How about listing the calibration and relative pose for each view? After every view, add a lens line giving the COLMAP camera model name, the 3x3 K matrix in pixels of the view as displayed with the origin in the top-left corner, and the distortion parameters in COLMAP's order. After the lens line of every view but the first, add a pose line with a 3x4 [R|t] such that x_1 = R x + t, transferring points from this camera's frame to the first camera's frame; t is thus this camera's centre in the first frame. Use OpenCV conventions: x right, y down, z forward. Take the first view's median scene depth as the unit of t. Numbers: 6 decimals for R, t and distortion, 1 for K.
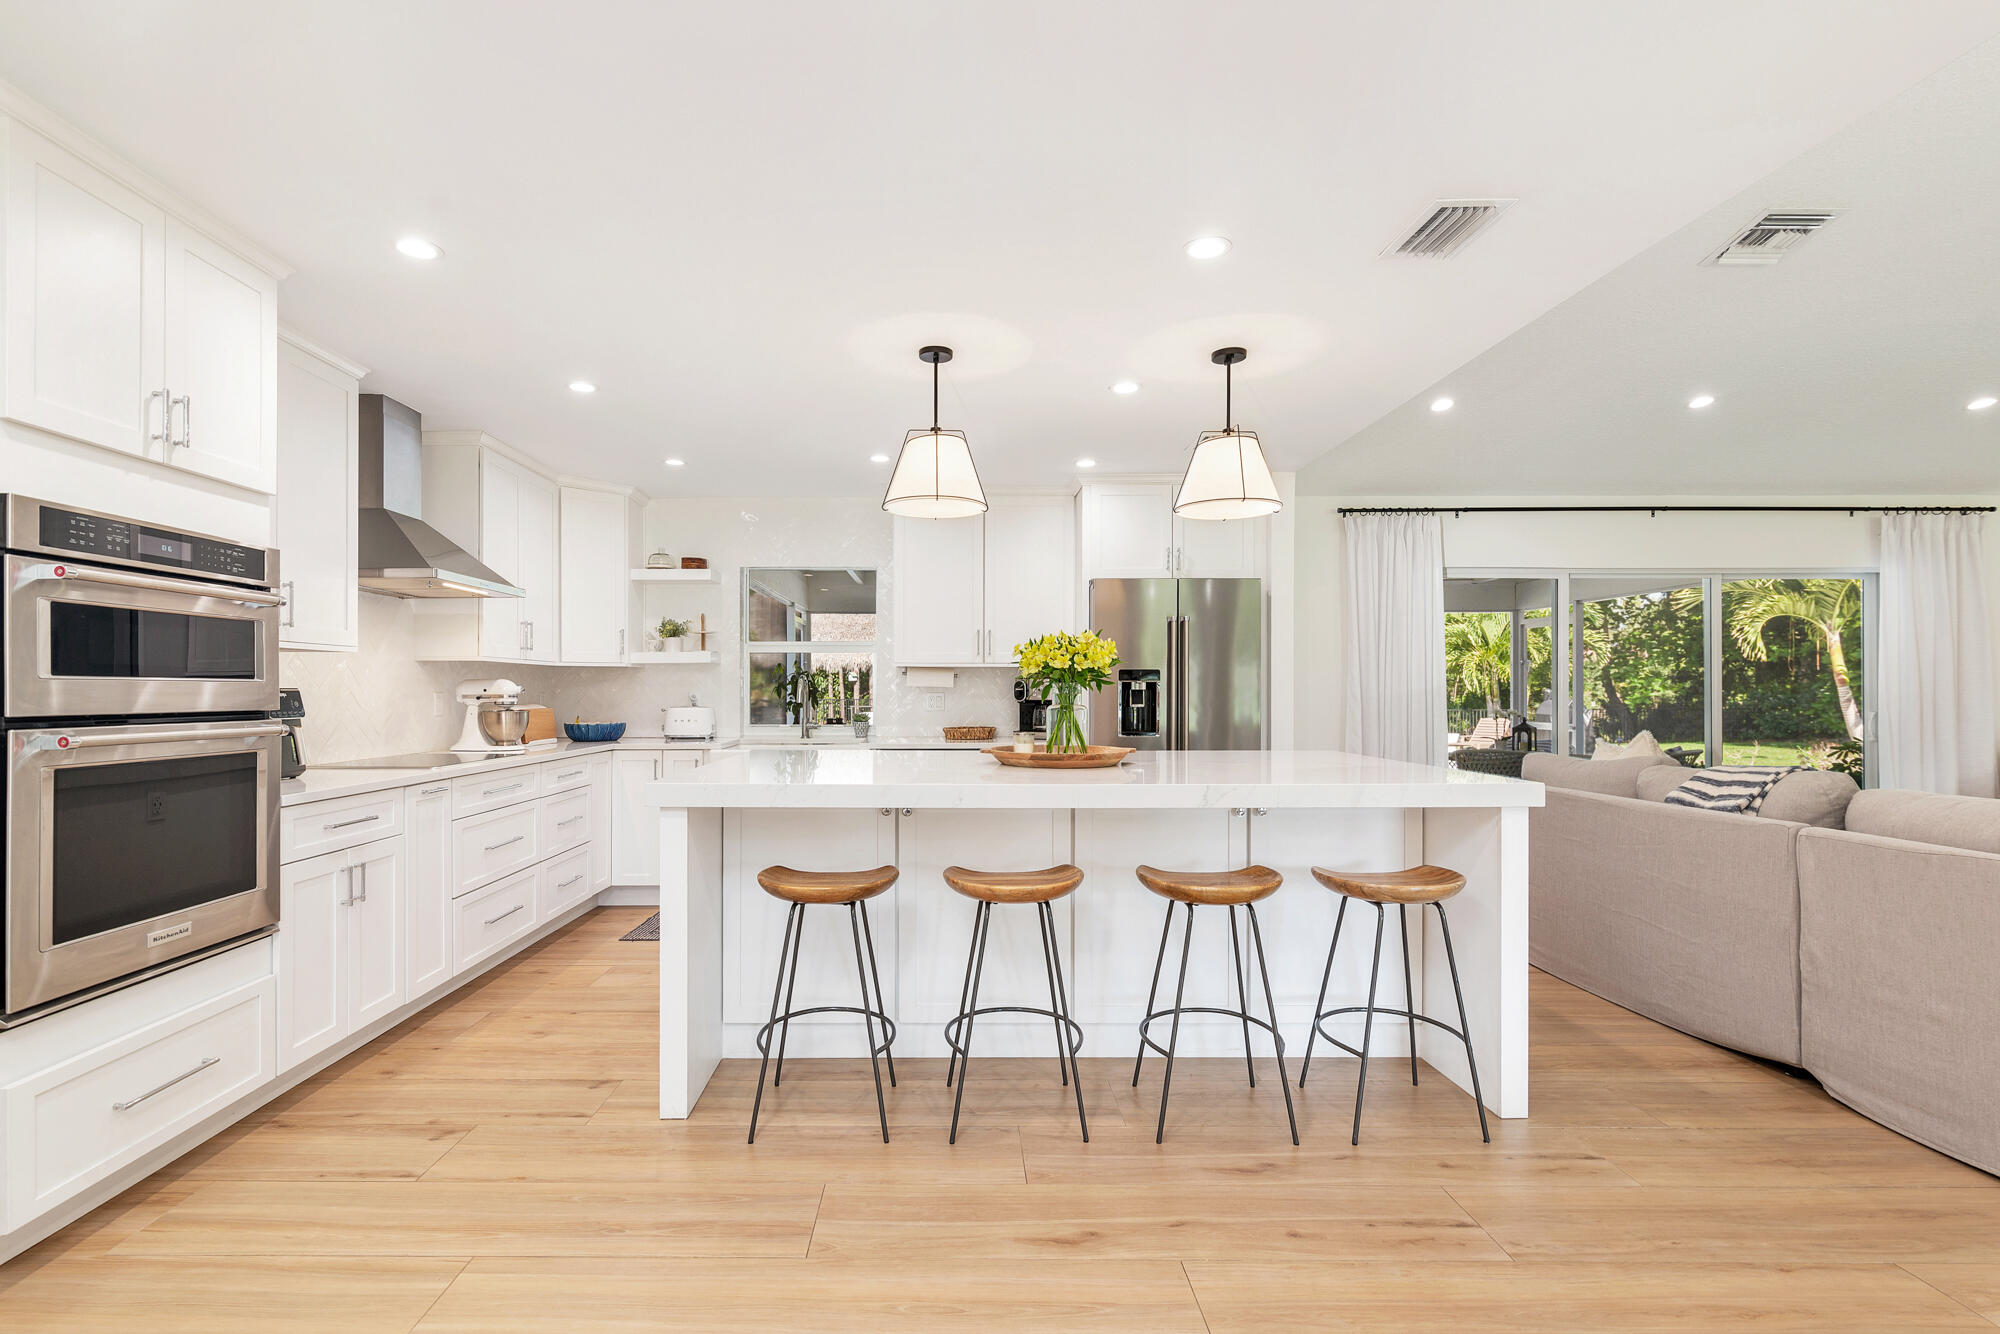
lens RADIAL K [[914.1, 0, 941.8], [0, 914.1, 700.2], [0, 0, 1]] dist [0.004565, -0.001476]
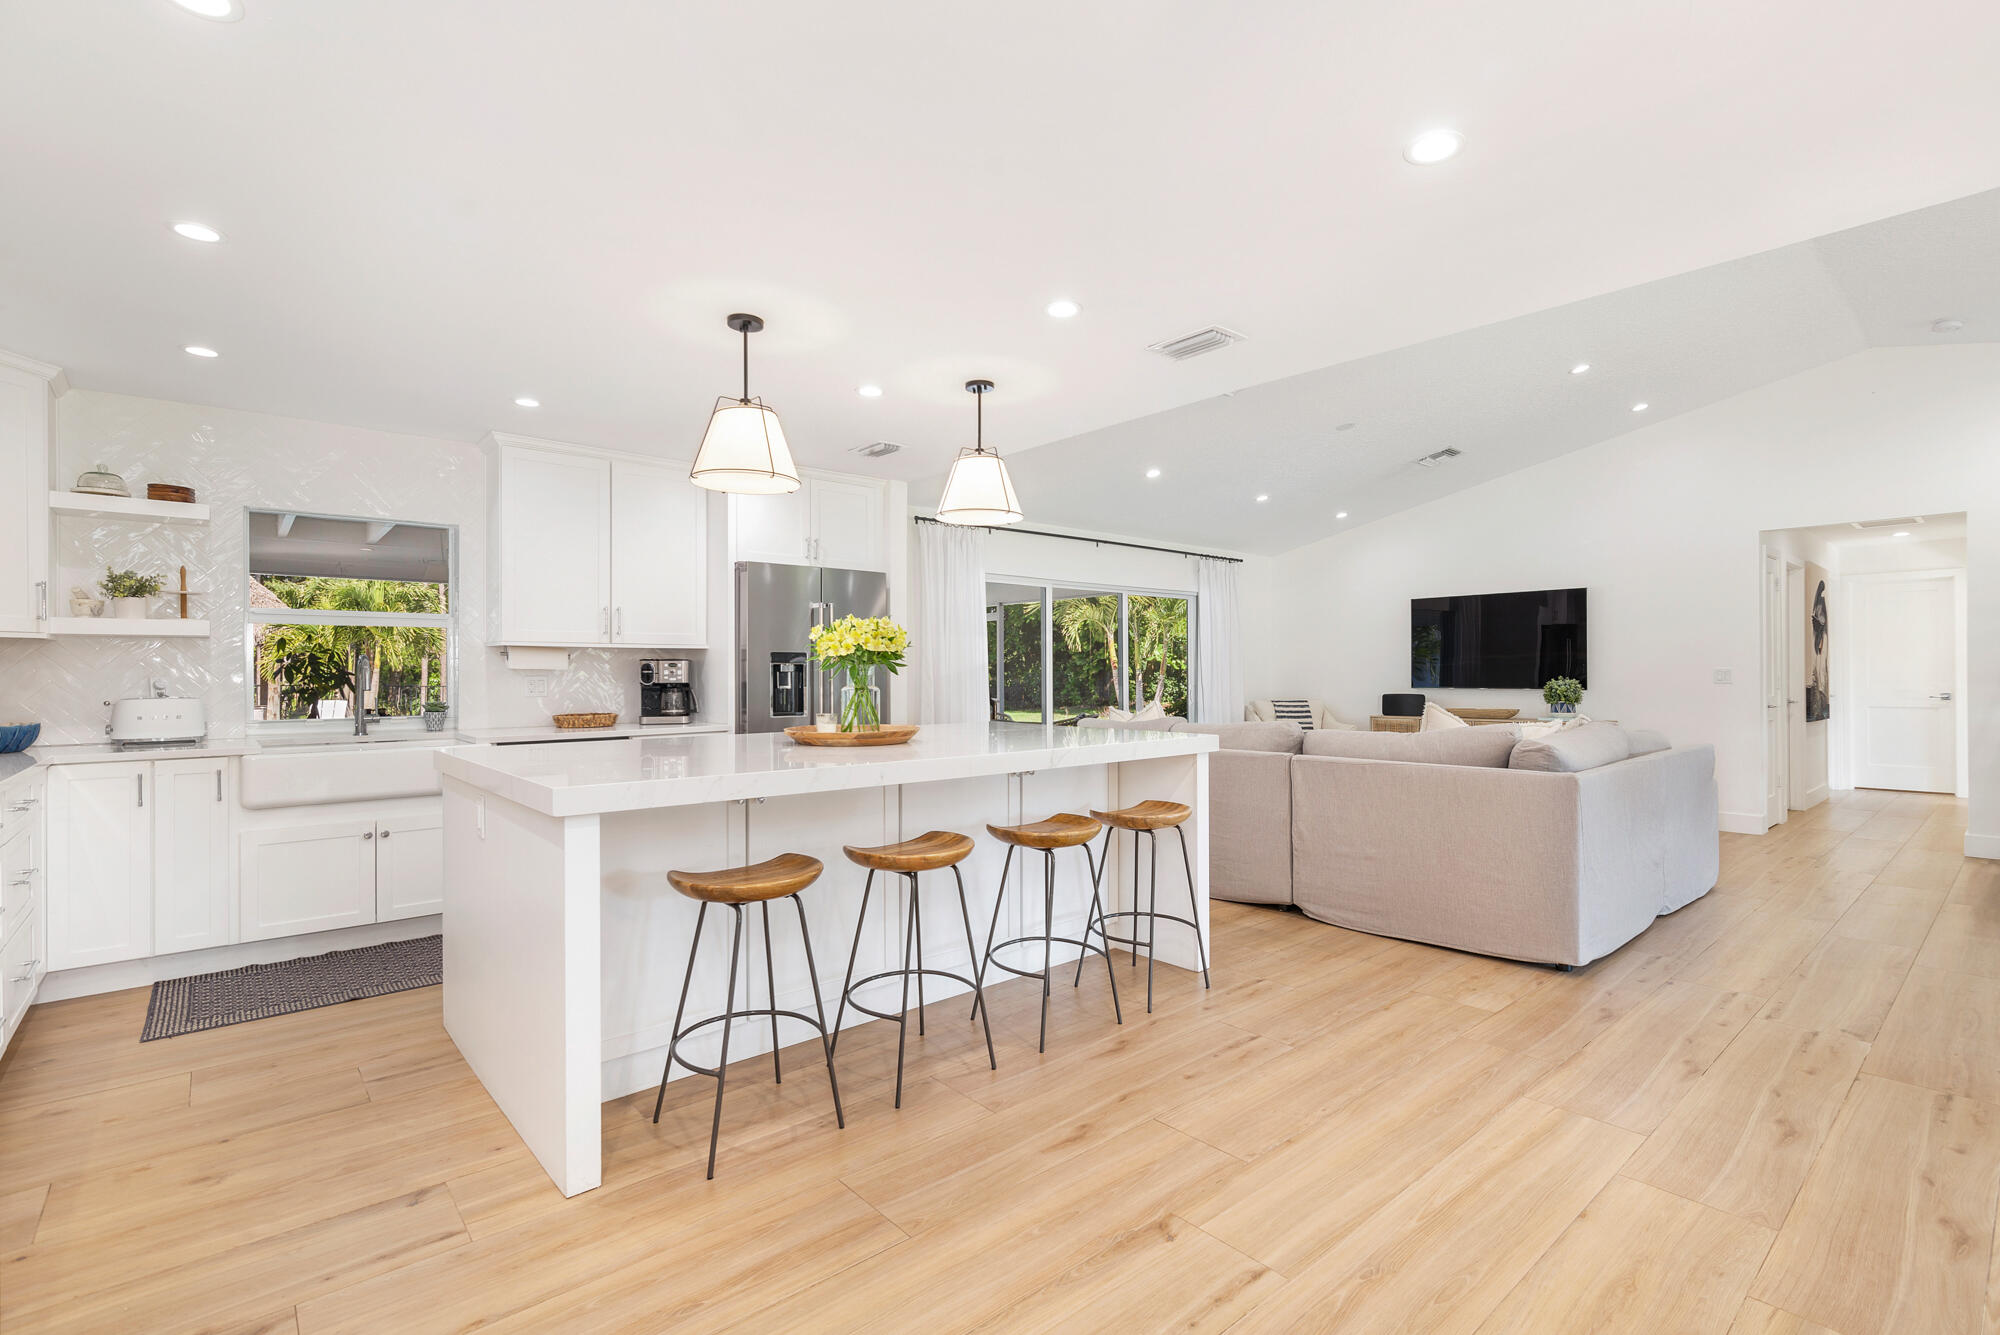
lens RADIAL K [[914.1, 0, 996.7], [0, 914.1, 670.4], [0, 0, 1]] dist [0.004565, -0.001476]
pose [[0.755510, -0.000481, 0.655136, -0.311663], [0.010161, 0.999888, -0.010983, 0.000682], [-0.655058, 0.014954, 0.755431, 0.073101]]
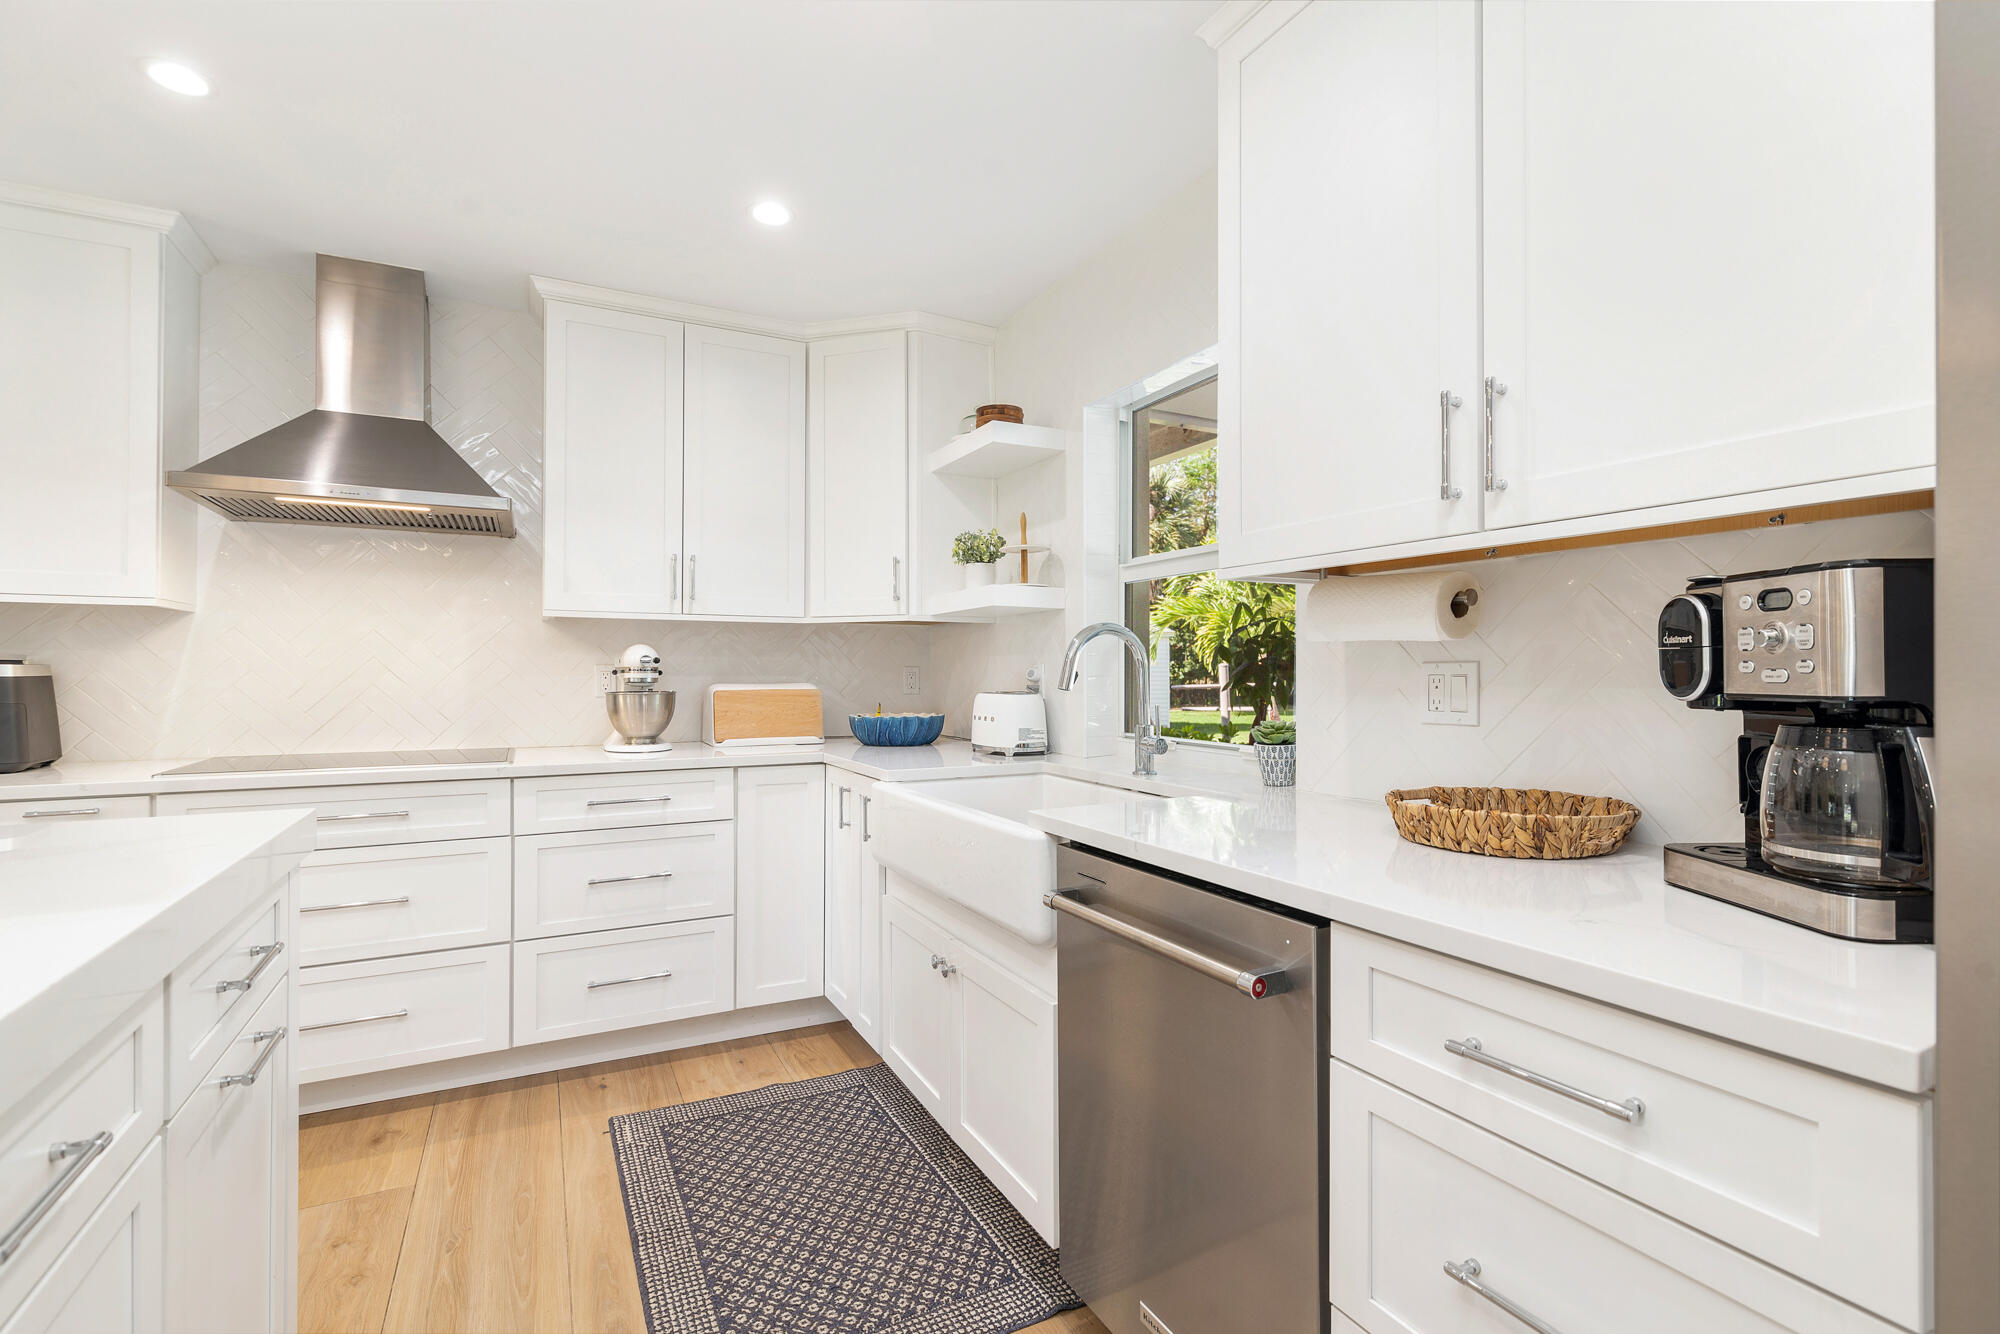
lens RADIAL K [[906.2, 0, 1016.2], [0, 906.2, 668.7], [0, 0, 1]] dist [0.003447, -0.000622]
pose [[0.468060, -0.001190, -0.883696, 0.229542], [-0.012004, 0.999898, -0.007705, -0.003167], [0.883615, 0.014214, 0.467998, 0.942063]]
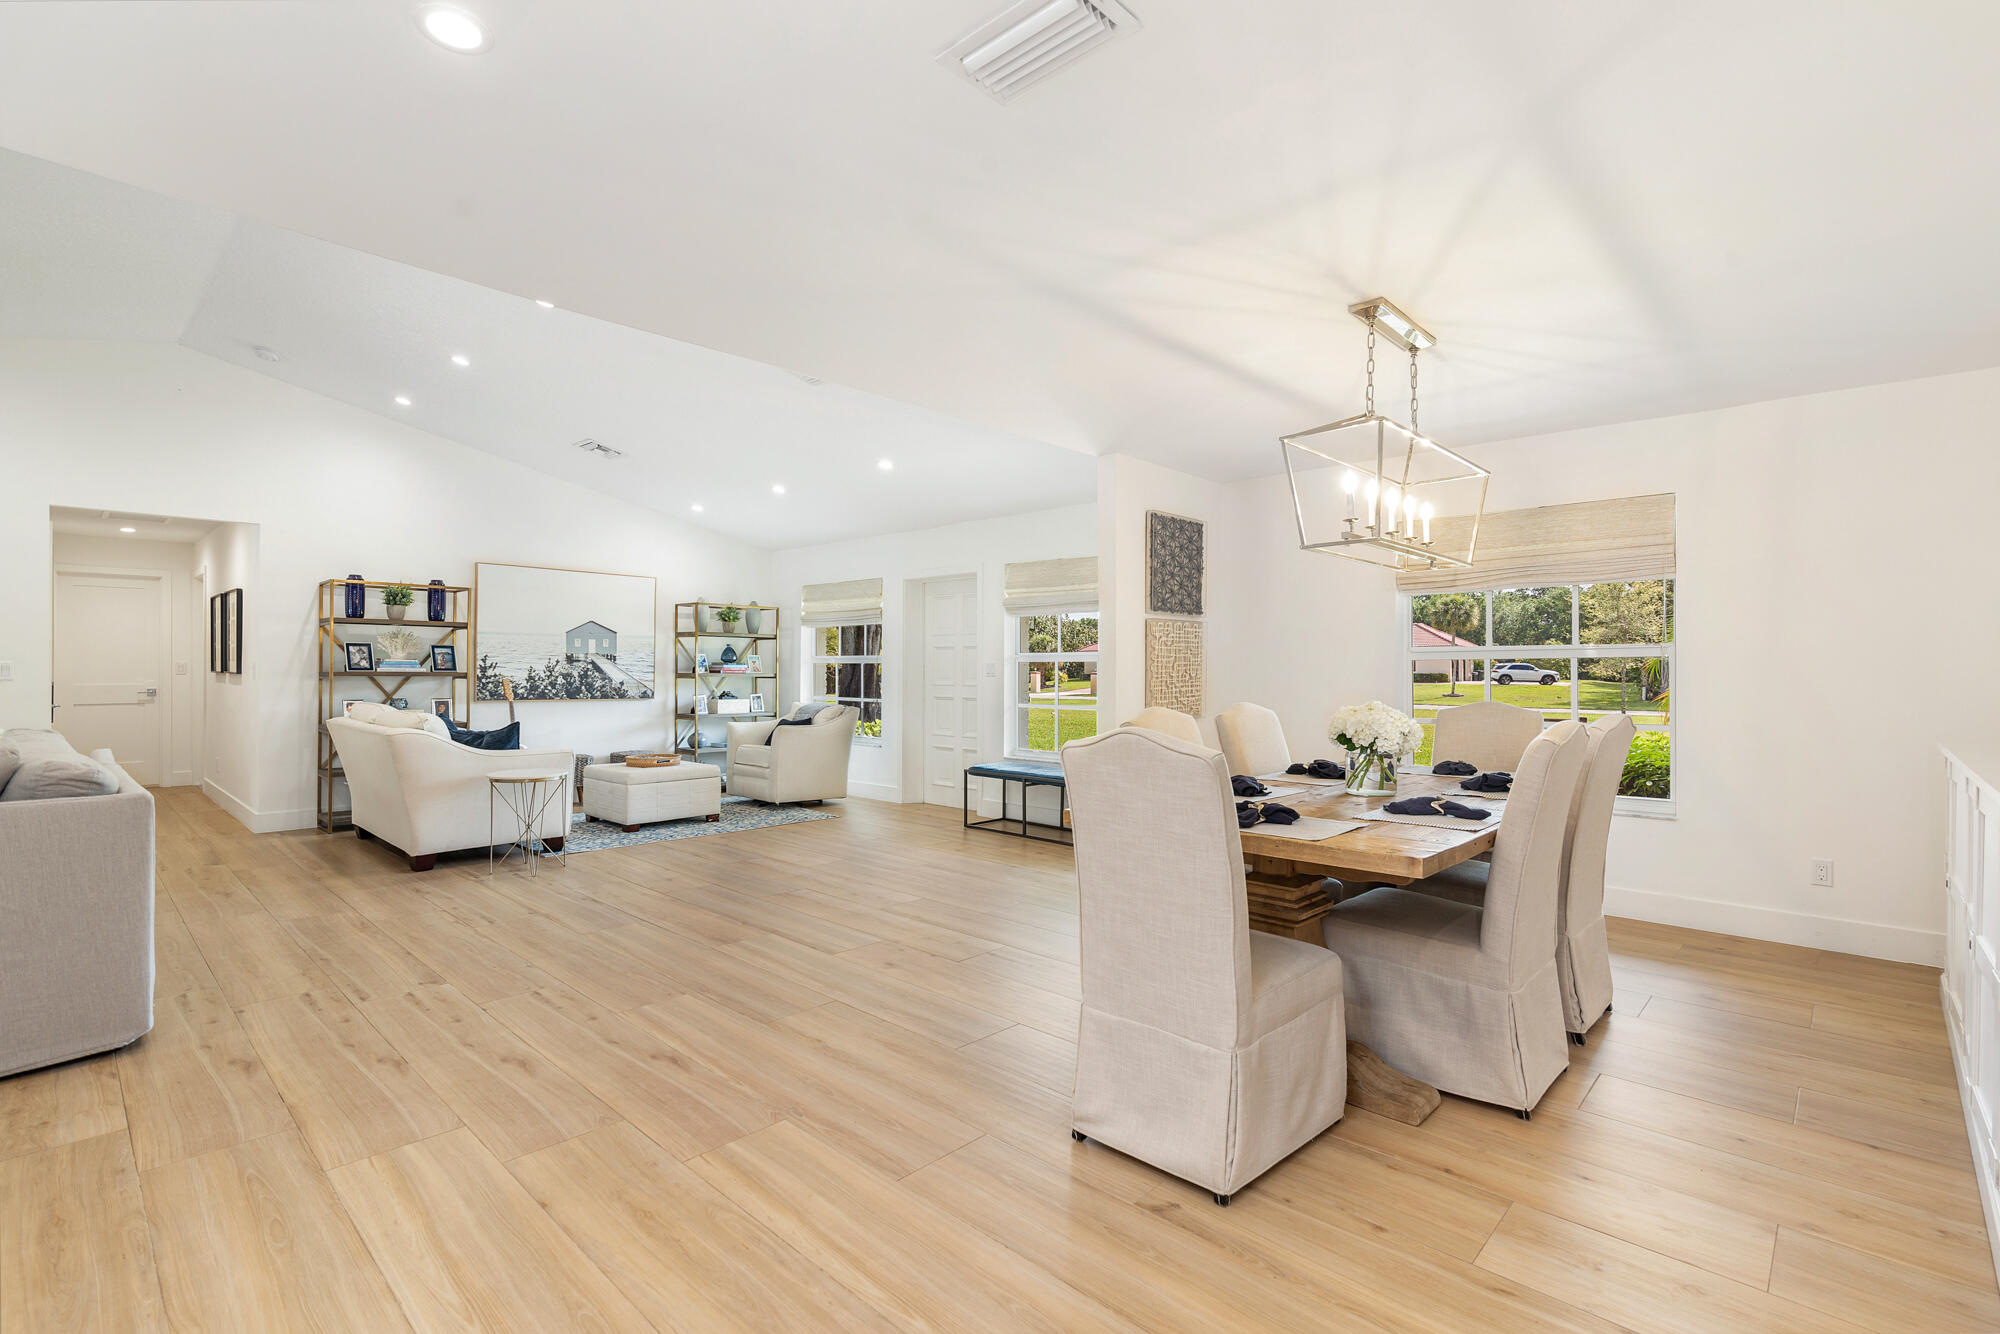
lens RADIAL K [[906.2, 0, 1010.3], [0, 906.2, 668.0], [0, 0, 1]] dist [0.003447, -0.000622]
pose [[-0.731191, -0.000805, 0.682173, -0.274502], [0.004139, 0.999976, 0.005616, -0.000933], [-0.682160, 0.006930, -0.731170, 0.397342]]
